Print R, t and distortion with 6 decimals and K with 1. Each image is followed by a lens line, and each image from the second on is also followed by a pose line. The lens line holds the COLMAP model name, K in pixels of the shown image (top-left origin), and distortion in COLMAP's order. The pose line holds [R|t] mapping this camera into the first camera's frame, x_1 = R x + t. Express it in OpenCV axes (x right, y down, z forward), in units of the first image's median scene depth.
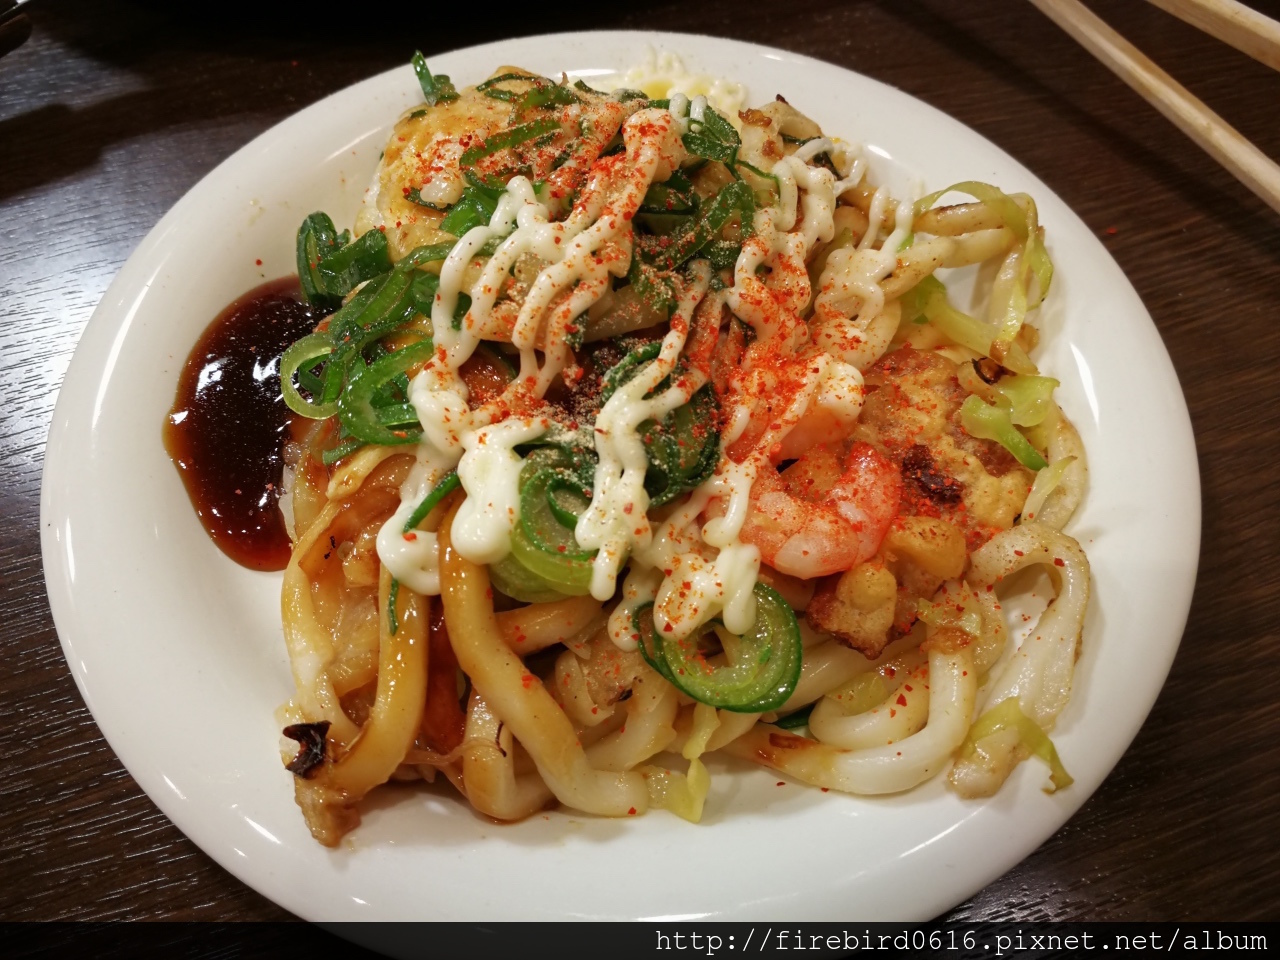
lens RADIAL K [[1152.7, 0, 640.0], [0, 1152.7, 480.0], [0, 0, 1]] dist [-0.018233, -0.010970]
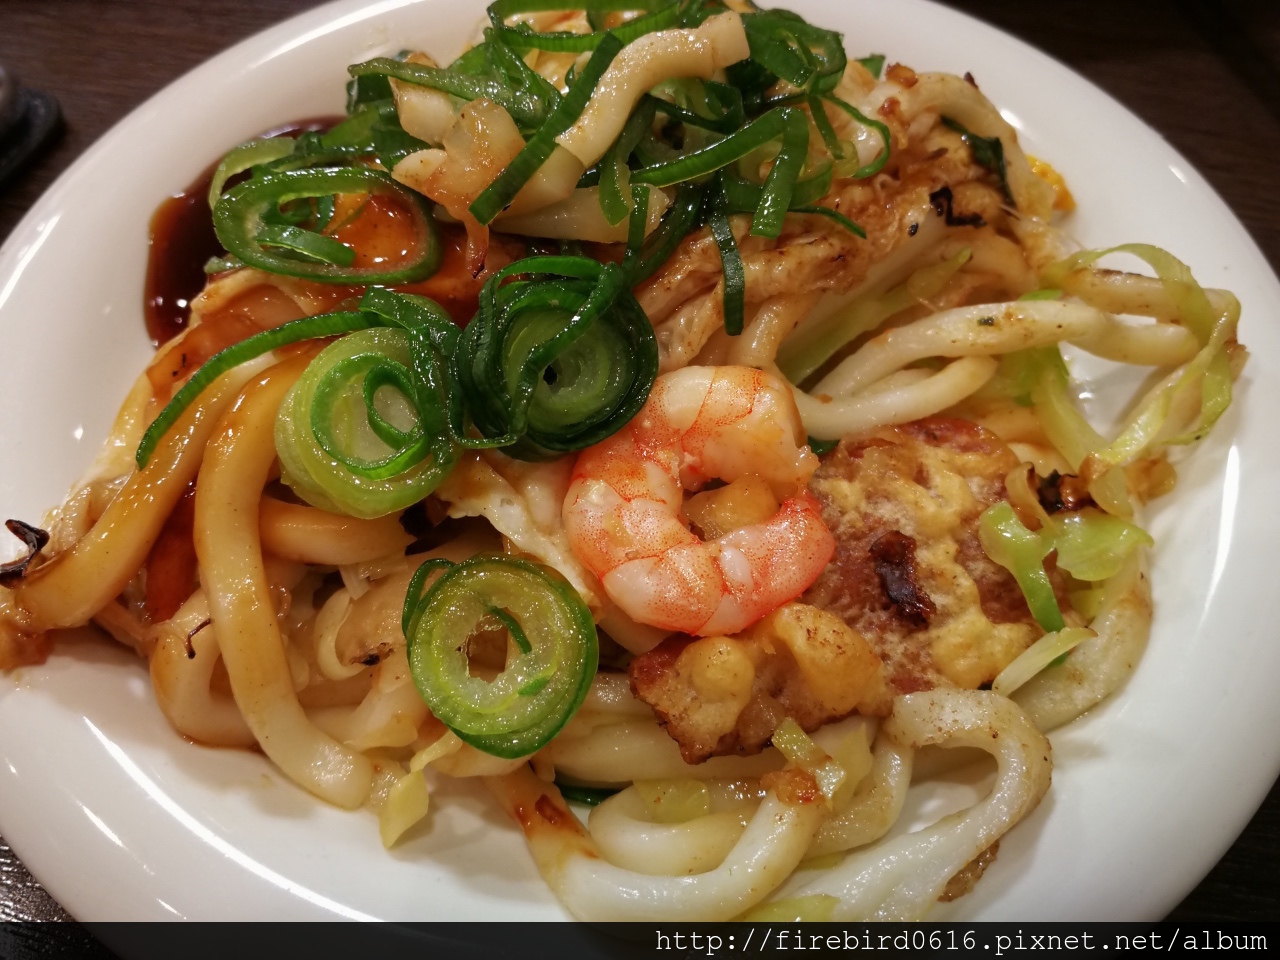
lens RADIAL K [[1152.7, 0, 640.0], [0, 1152.7, 480.0], [0, 0, 1]] dist [-0.018233, -0.010970]
pose [[0.883074, 0.382969, -0.271137, 0.282261], [-0.390958, 0.920036, 0.026185, -0.016128], [0.259483, 0.082880, 0.962185, 0.250514]]
